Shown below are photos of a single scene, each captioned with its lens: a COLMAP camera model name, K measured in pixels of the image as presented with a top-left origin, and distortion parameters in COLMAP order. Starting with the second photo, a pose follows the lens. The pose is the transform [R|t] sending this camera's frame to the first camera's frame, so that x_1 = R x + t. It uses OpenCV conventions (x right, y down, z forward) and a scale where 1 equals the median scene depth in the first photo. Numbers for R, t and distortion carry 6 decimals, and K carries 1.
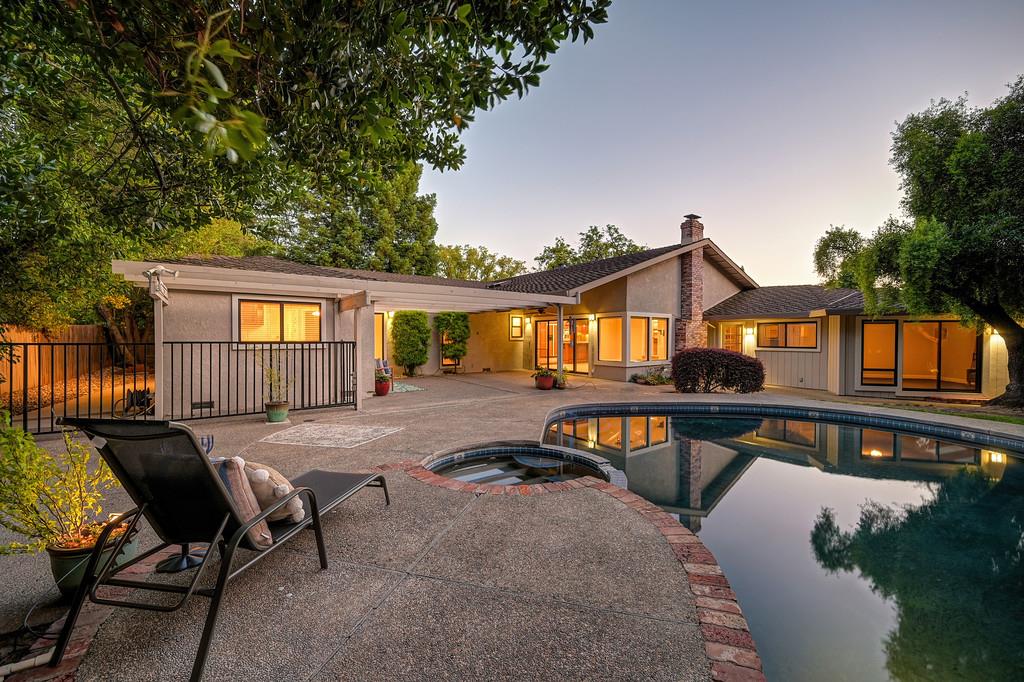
lens RADIAL K [[411.6, 0, 512.2], [0, 411.6, 341.2], [0, 0, 1]] dist [-0.000514, 0.000087]
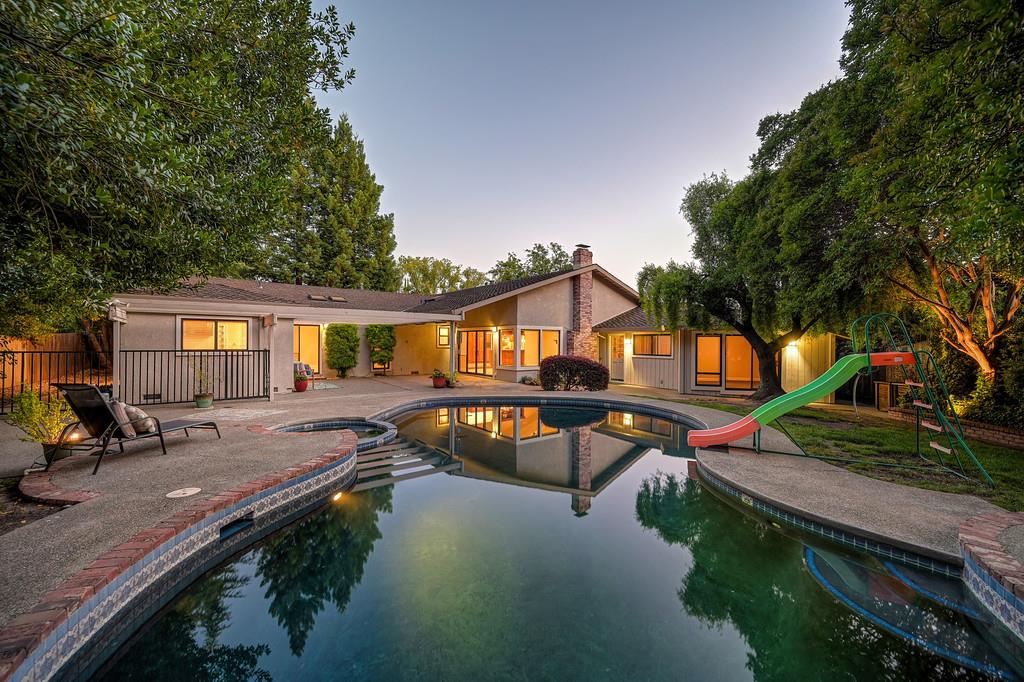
lens RADIAL K [[411.6, 0, 511.8], [0, 411.6, 341.2], [0, 0, 1]] dist [-0.000514, 0.000087]
pose [[0.999820, 0.005129, 0.018270, 0.234674], [-0.004910, 0.999916, -0.011993, -0.009992], [-0.018330, 0.011901, 0.999761, -0.219336]]
